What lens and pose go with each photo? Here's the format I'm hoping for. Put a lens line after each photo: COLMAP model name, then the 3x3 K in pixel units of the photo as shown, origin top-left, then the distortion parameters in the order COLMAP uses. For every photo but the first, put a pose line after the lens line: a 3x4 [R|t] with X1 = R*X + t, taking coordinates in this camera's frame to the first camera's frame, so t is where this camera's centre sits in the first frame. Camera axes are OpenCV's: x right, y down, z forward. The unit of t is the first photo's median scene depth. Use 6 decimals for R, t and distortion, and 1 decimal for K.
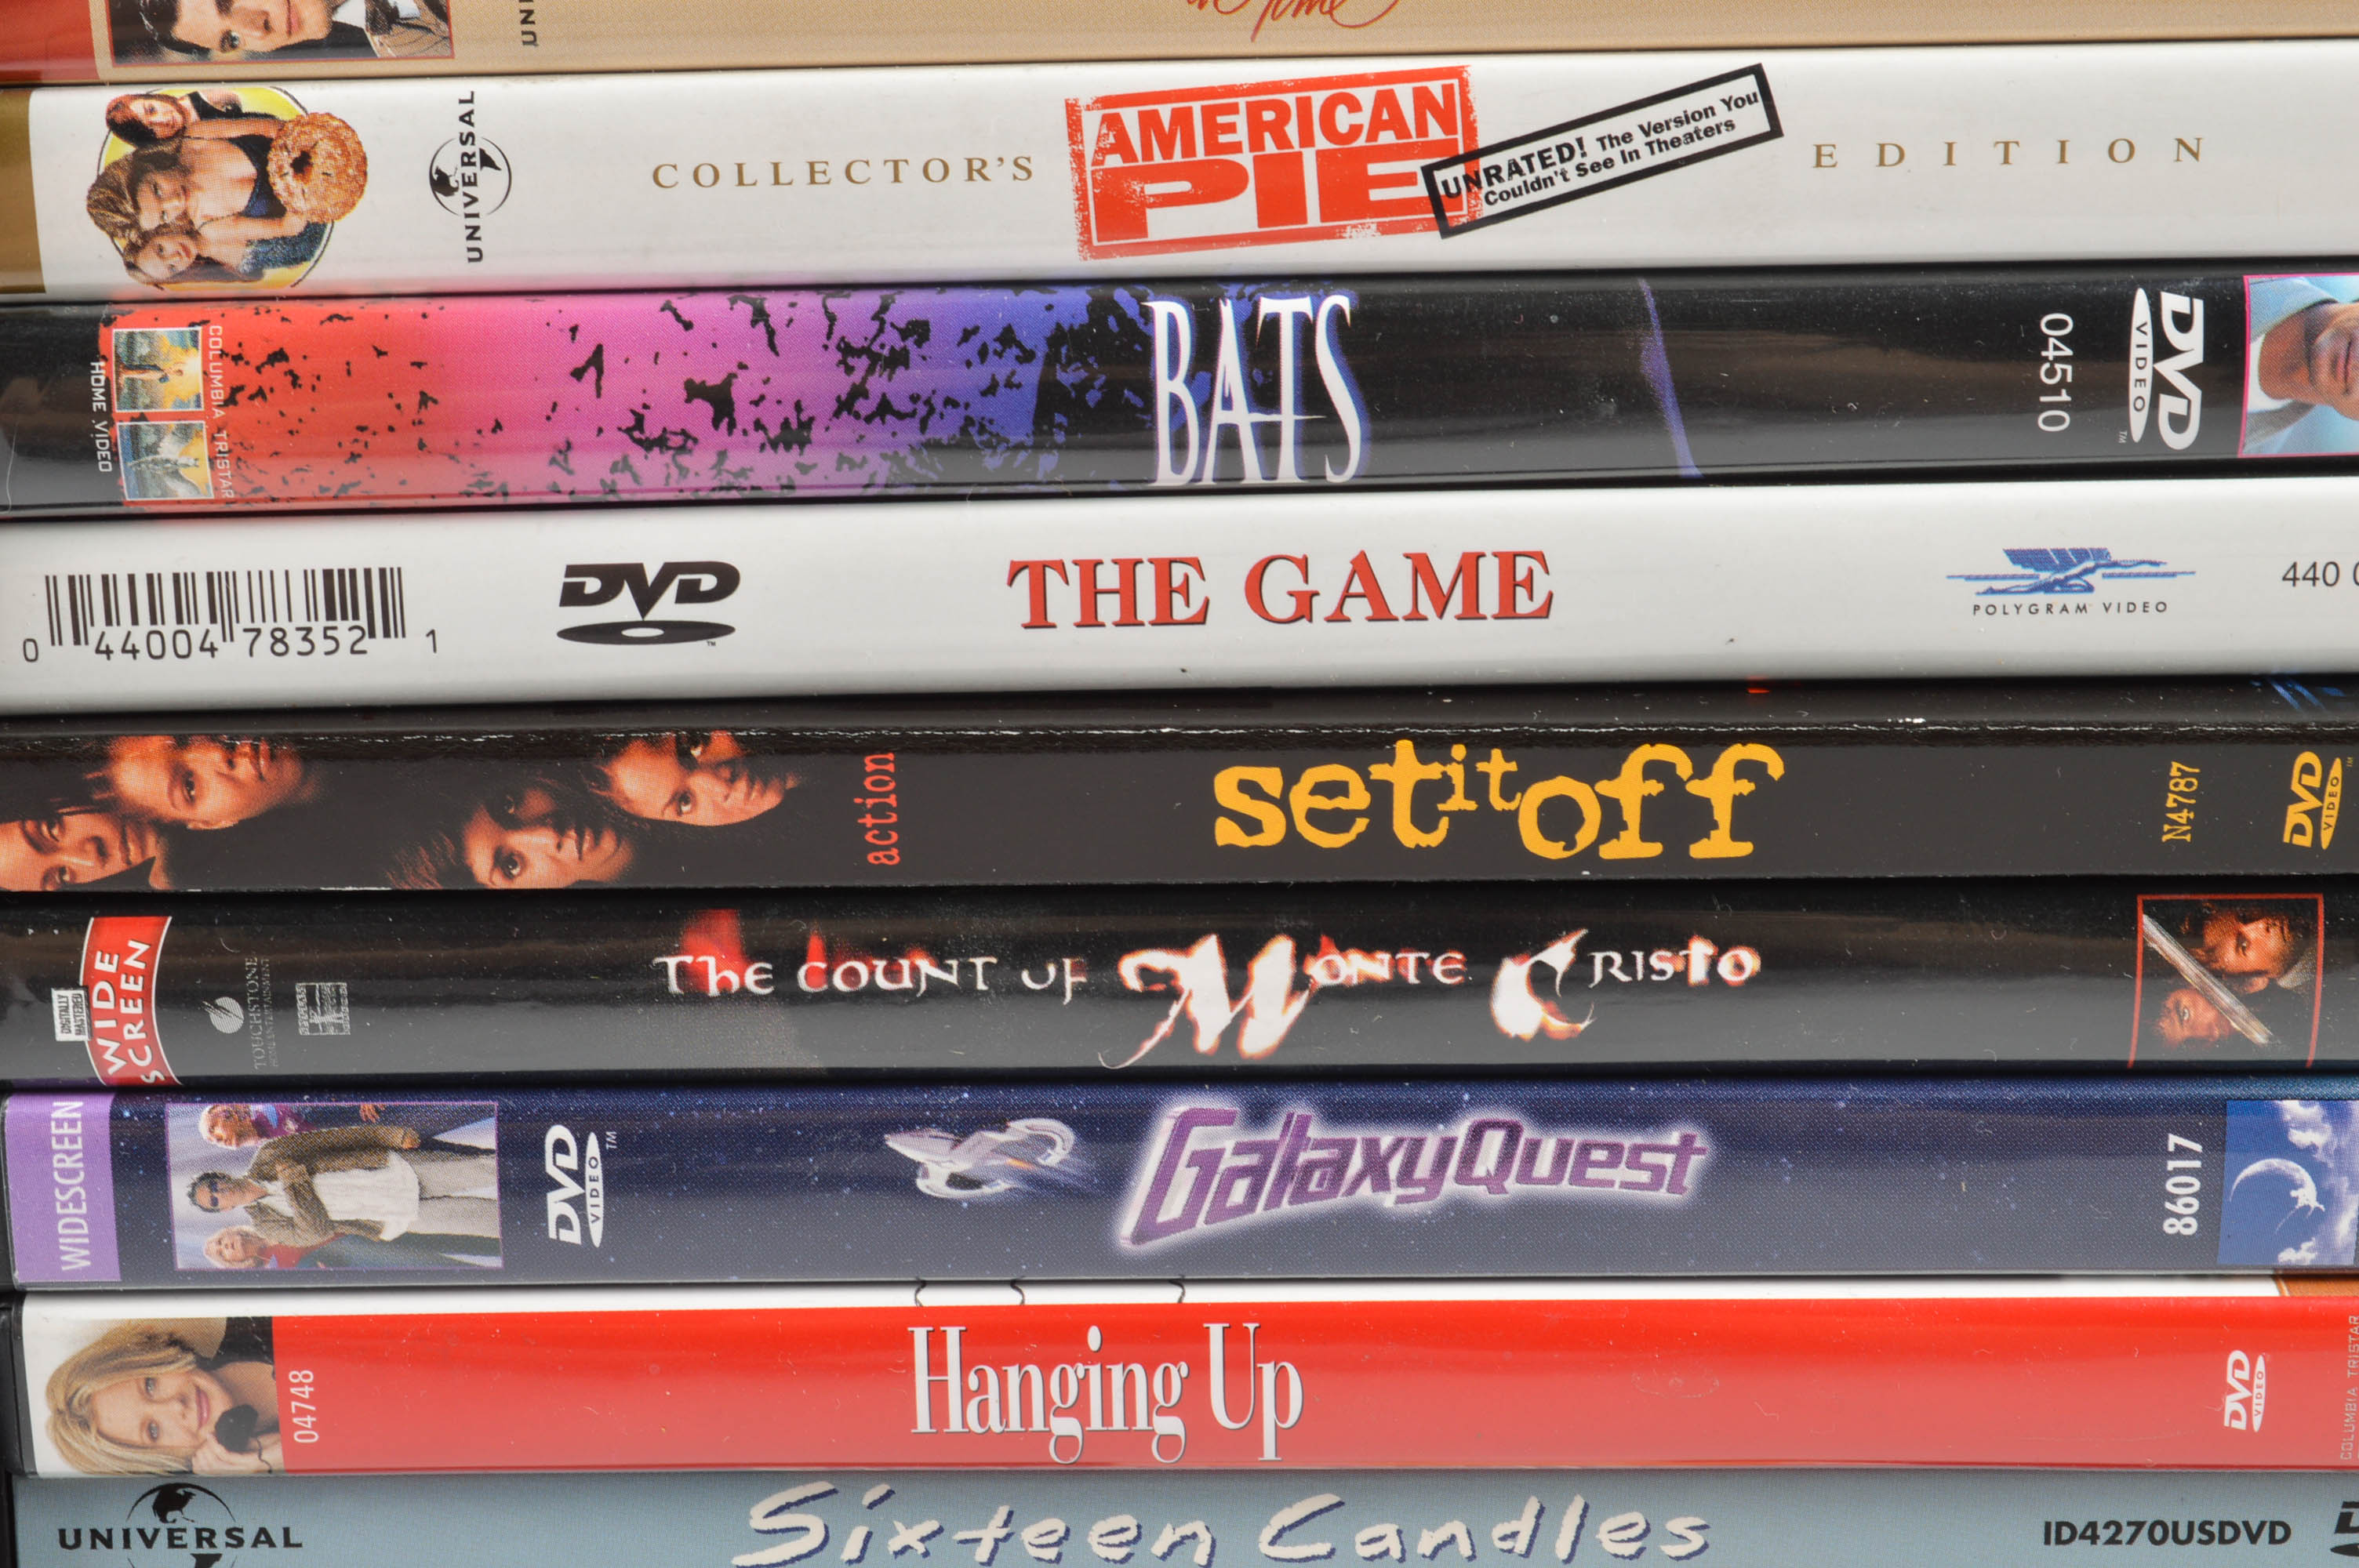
lens RADIAL K [[4006.7, 0, 1179.5], [0, 4006.7, 784.0], [0, 0, 1]] dist [0.000813, 0.016922]
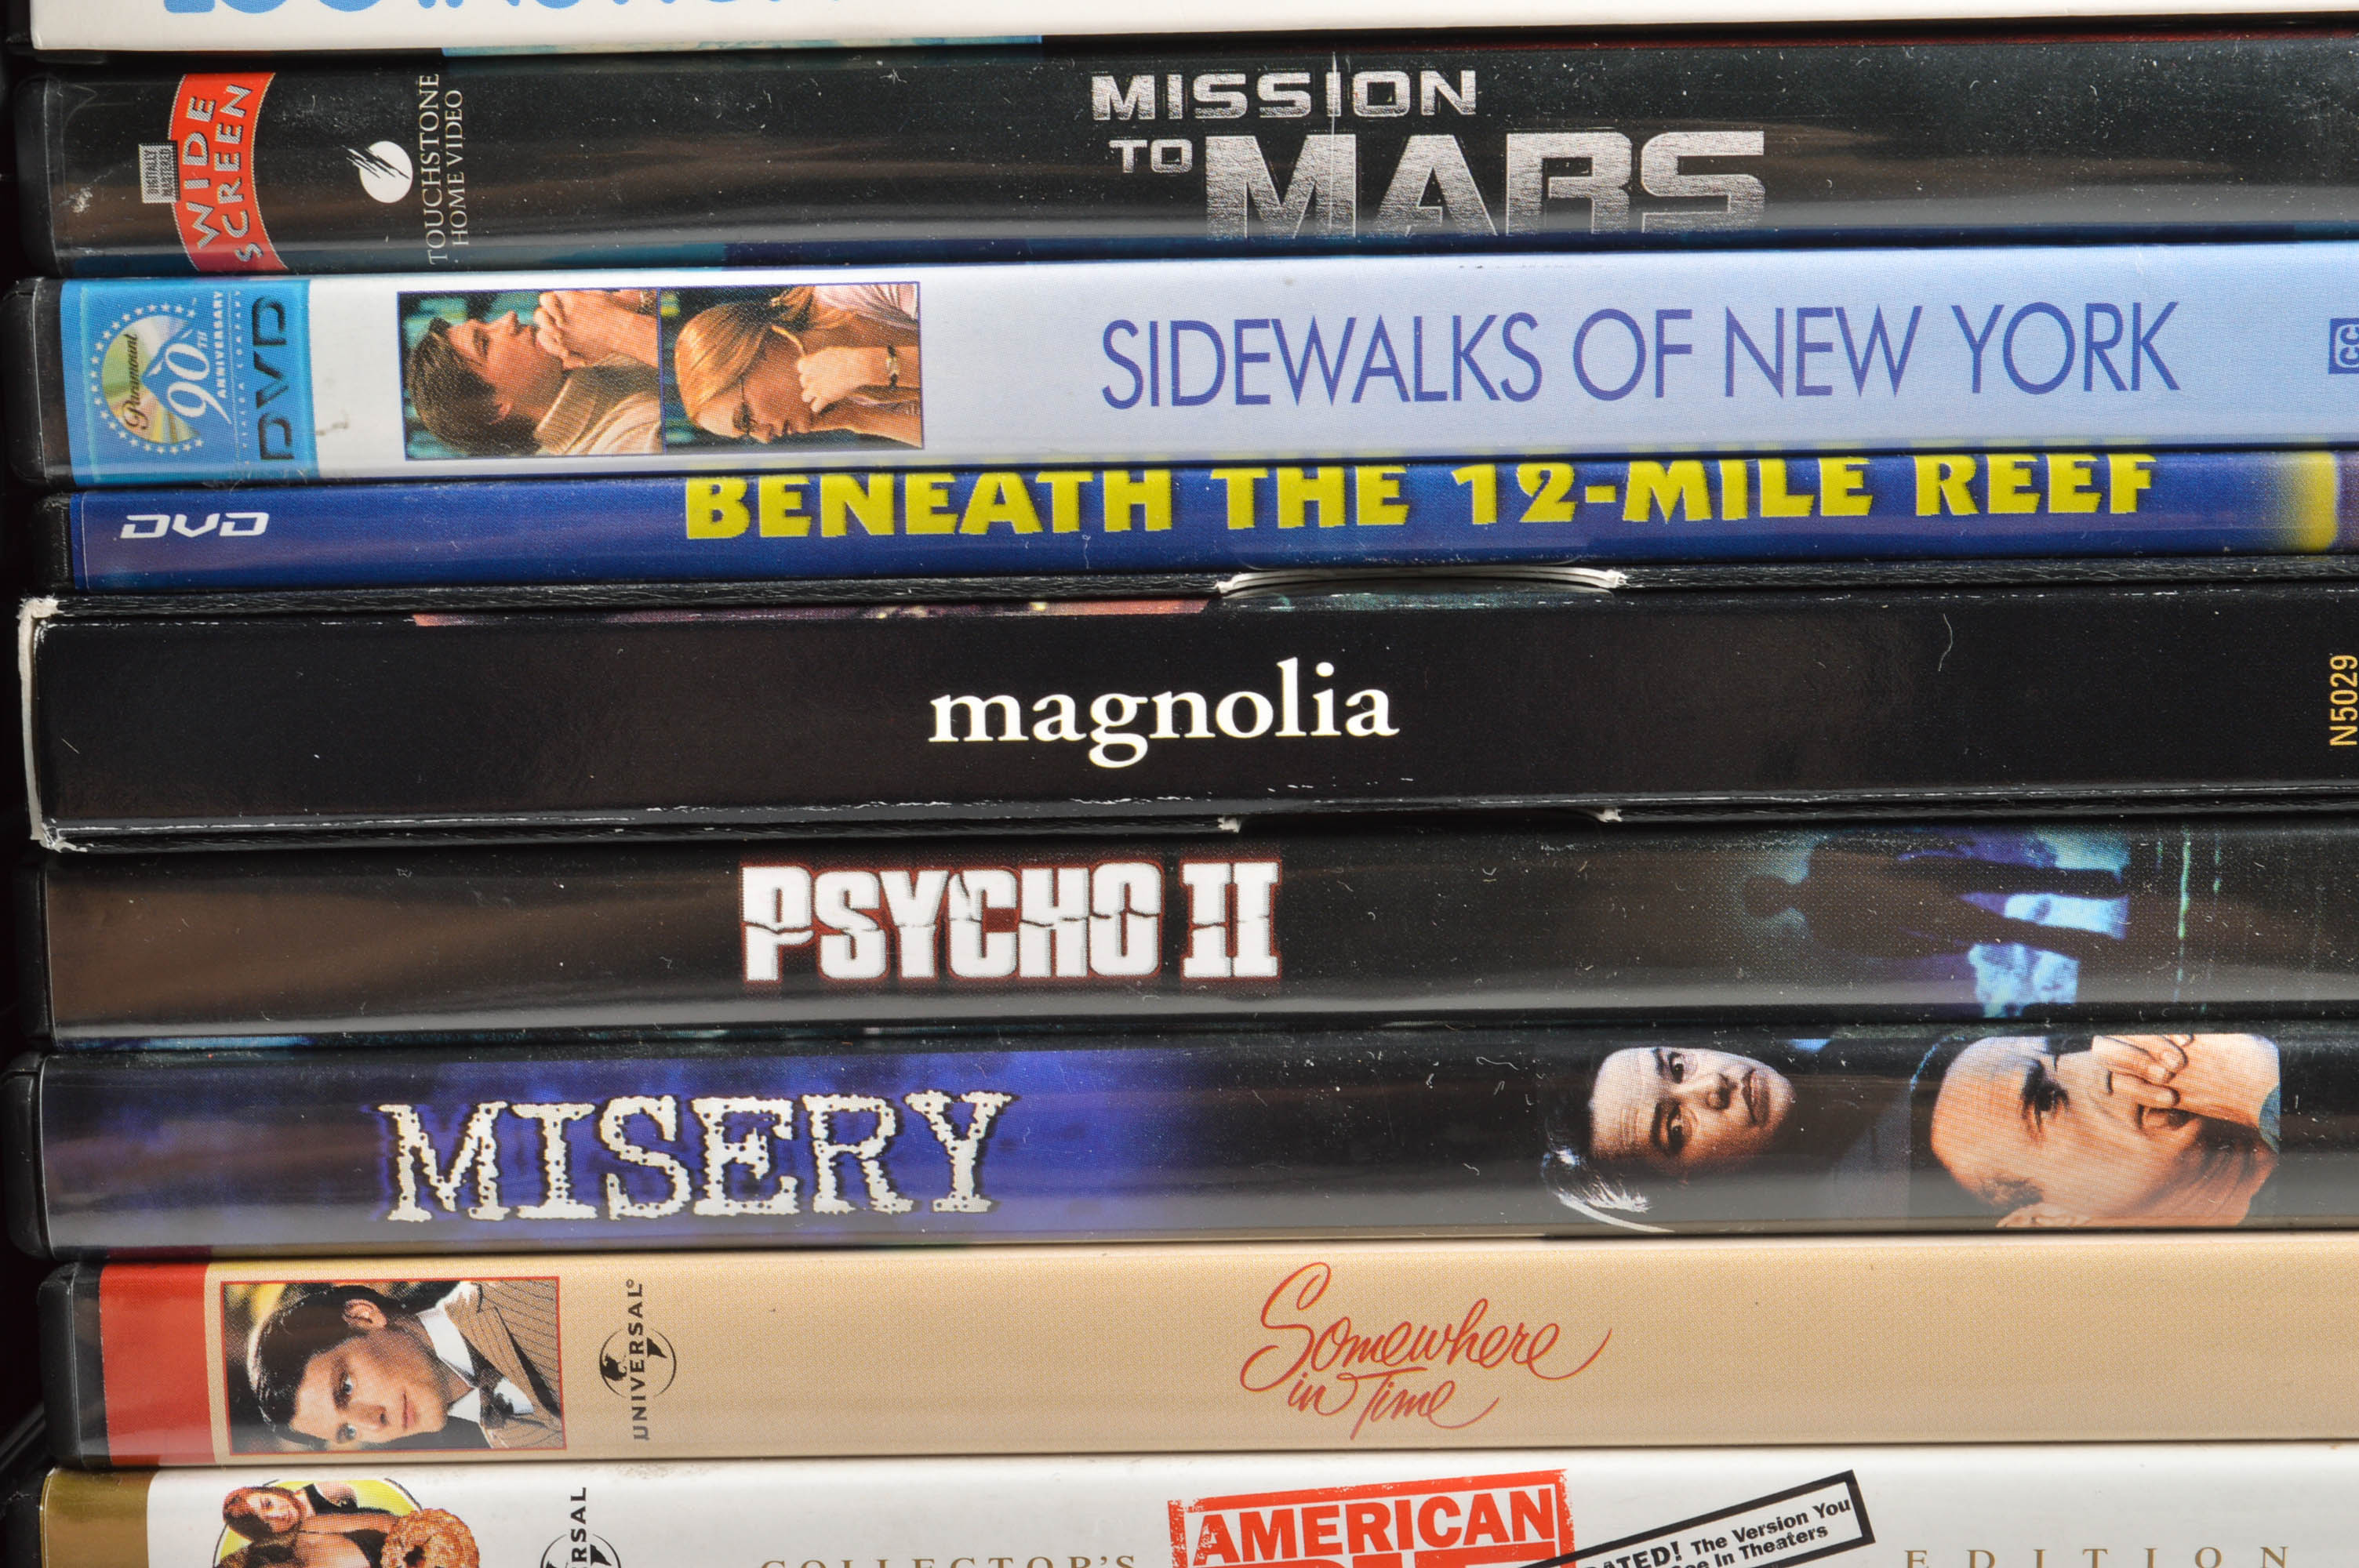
lens RADIAL K [[4006.7, 0, 1179.5], [0, 4006.7, 784.0], [0, 0, 1]] dist [0.000813, 0.016922]
pose [[0.999992, 0.003831, 0.001402, -0.026255], [-0.003705, 0.996713, -0.080925, -0.255626], [-0.001707, 0.080919, 0.996719, -0.026140]]
